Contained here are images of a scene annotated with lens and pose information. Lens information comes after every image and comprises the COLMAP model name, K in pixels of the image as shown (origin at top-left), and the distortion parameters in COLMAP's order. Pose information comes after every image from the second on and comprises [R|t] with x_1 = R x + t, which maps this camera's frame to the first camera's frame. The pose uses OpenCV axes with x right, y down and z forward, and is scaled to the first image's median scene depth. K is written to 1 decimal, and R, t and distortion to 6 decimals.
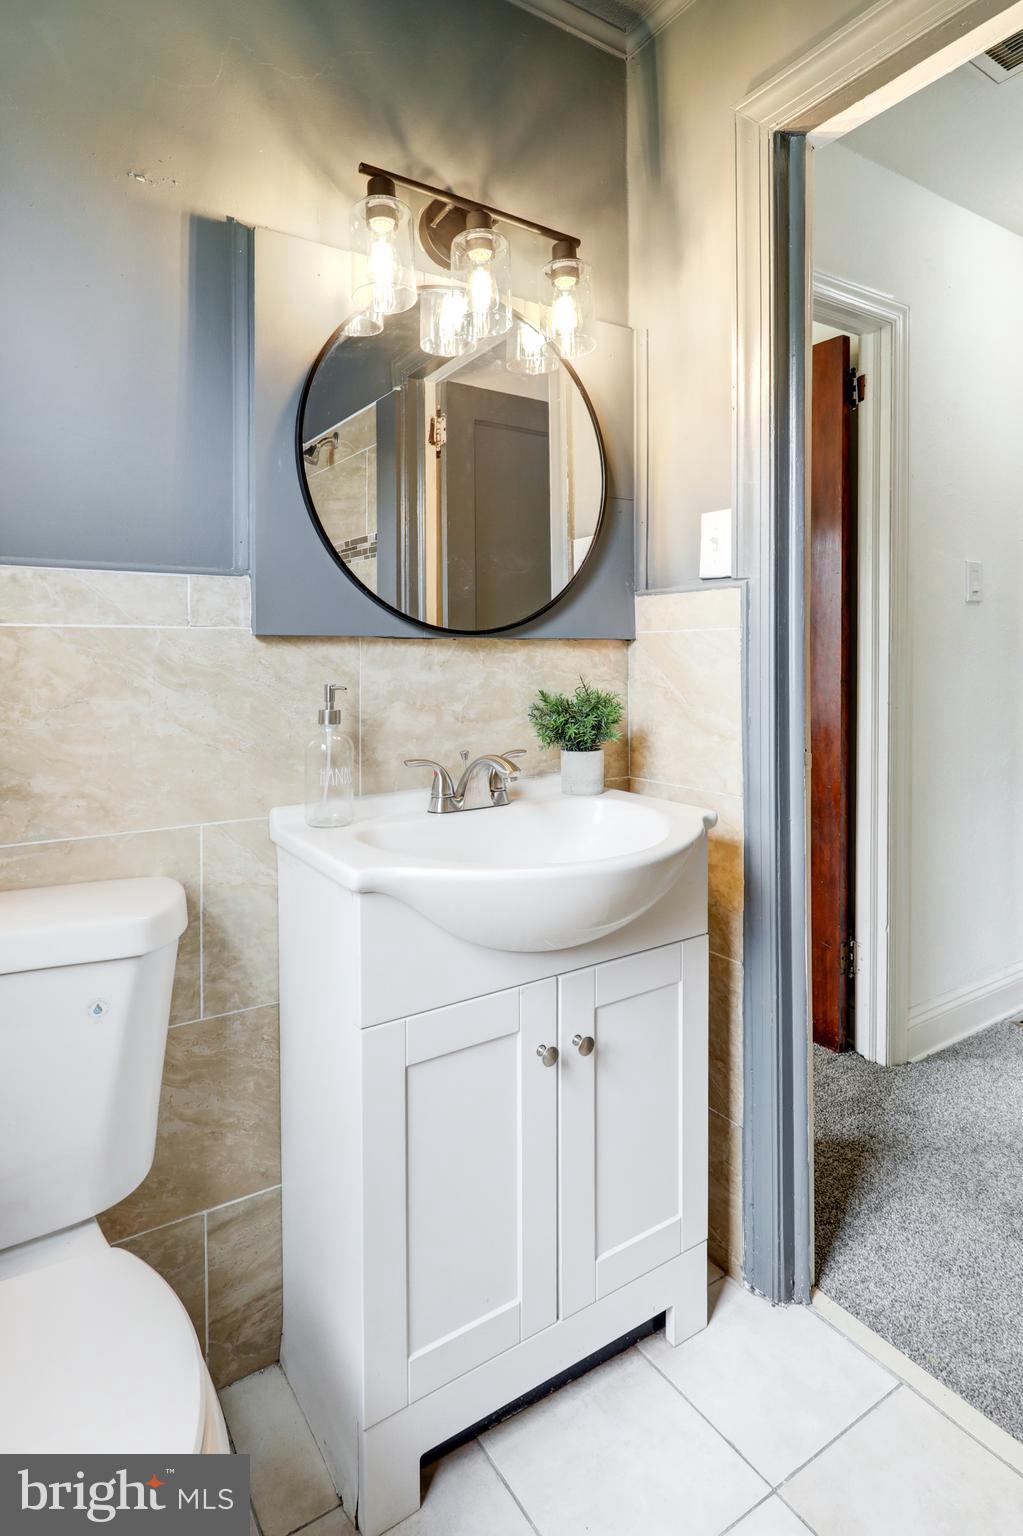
lens RADIAL K [[765.2, 0, 511.5], [0, 765.2, 768.0], [0, 0, 1]] dist [-0.005120, 0.000748]
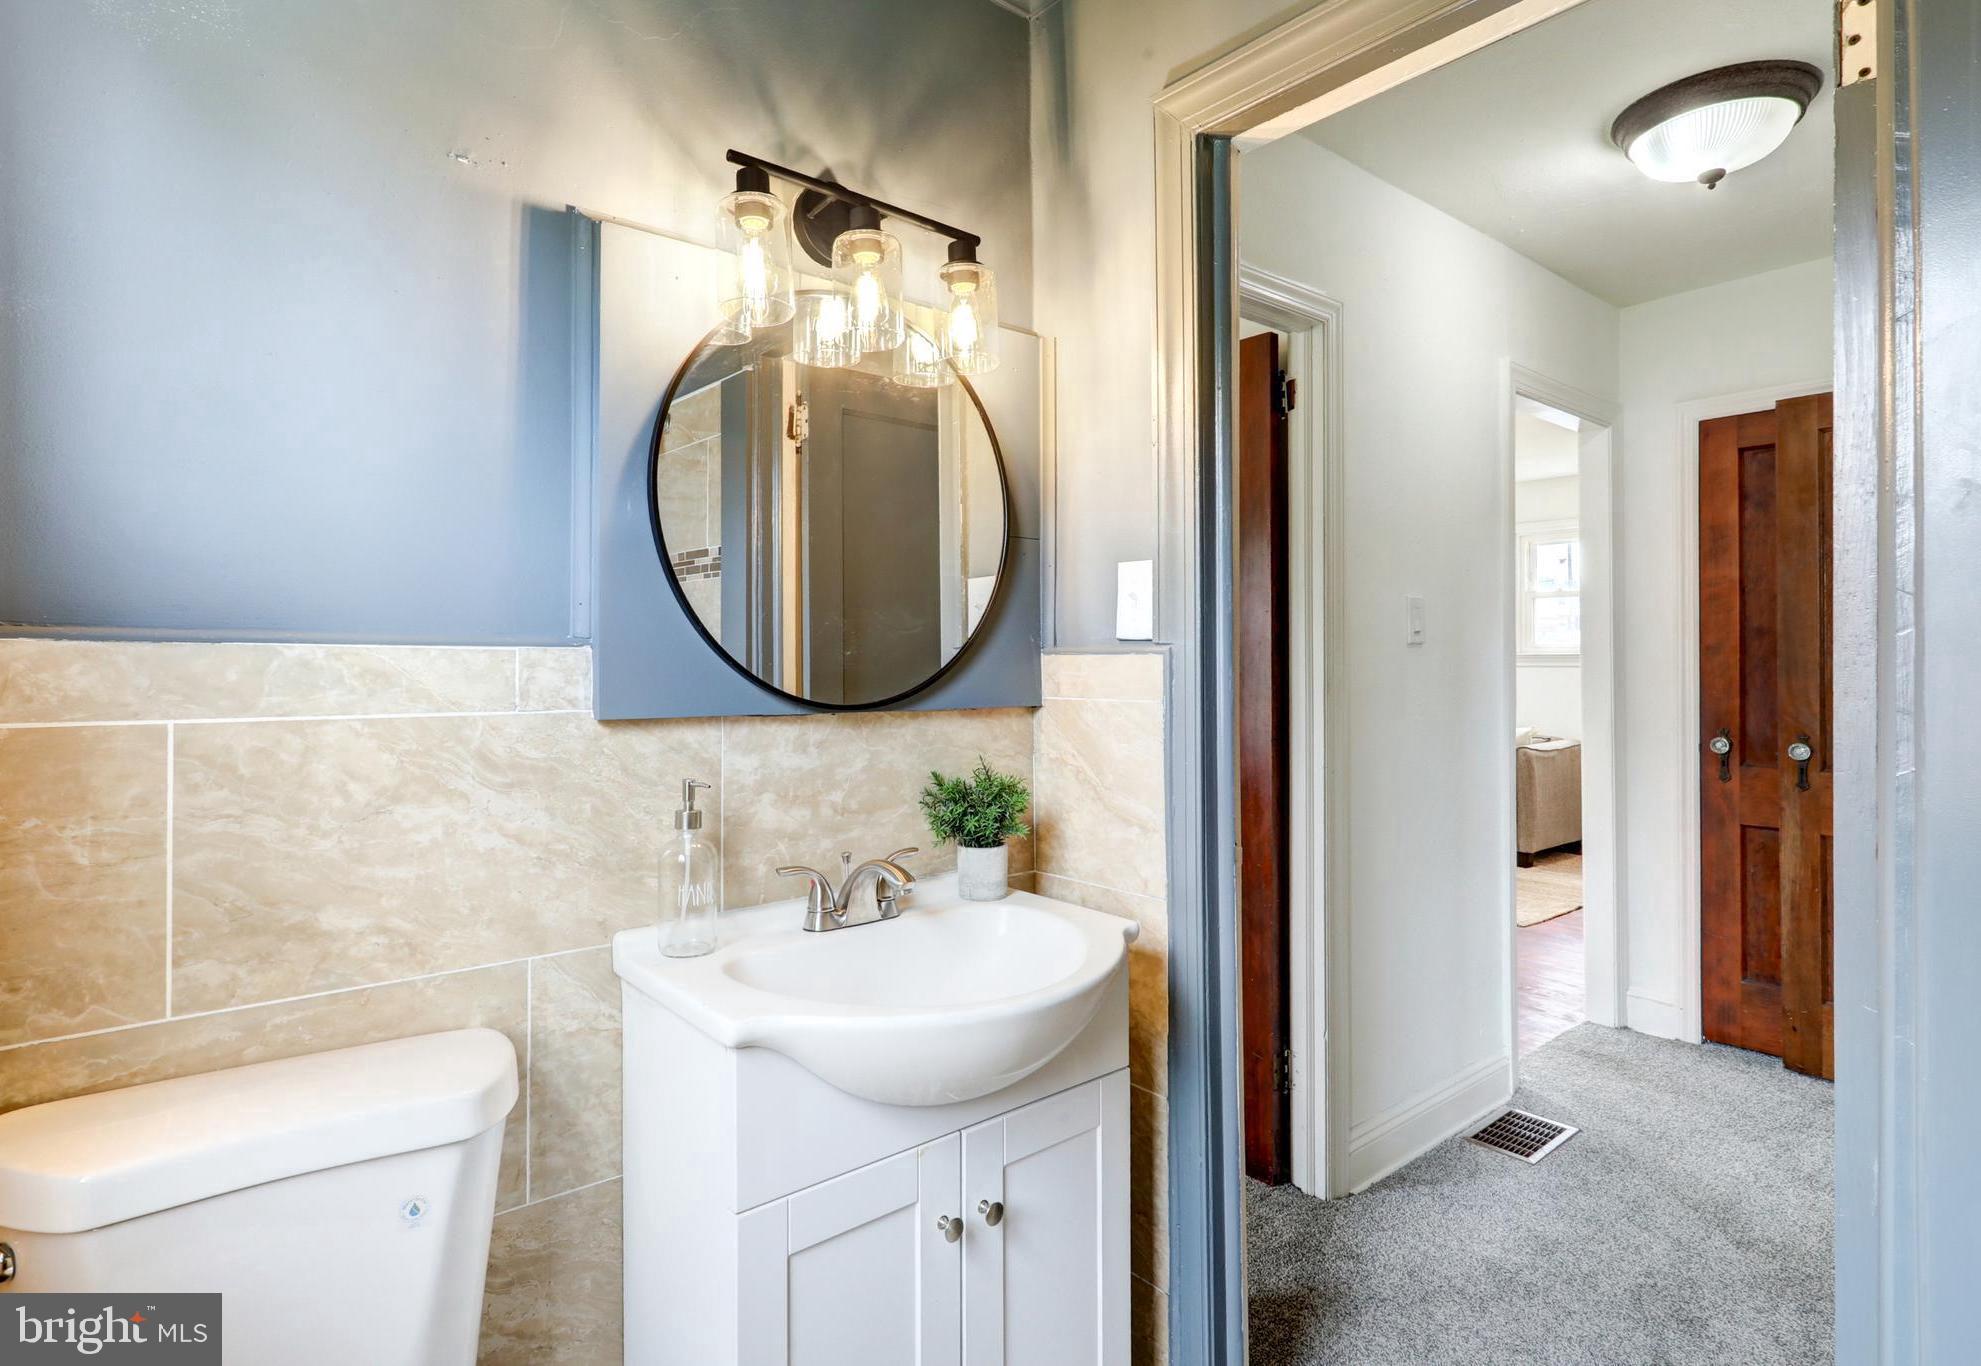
lens RADIAL K [[1047.9, 0, 959.8], [0, 1047.9, 678.3], [0, 0, 1]] dist [-0.004516, 0.000402]
pose [[0.992135, 0.013460, 0.124446, -0.080188], [-0.007347, 0.998750, -0.049450, -0.150440], [-0.124956, 0.048147, 0.990993, -0.158187]]
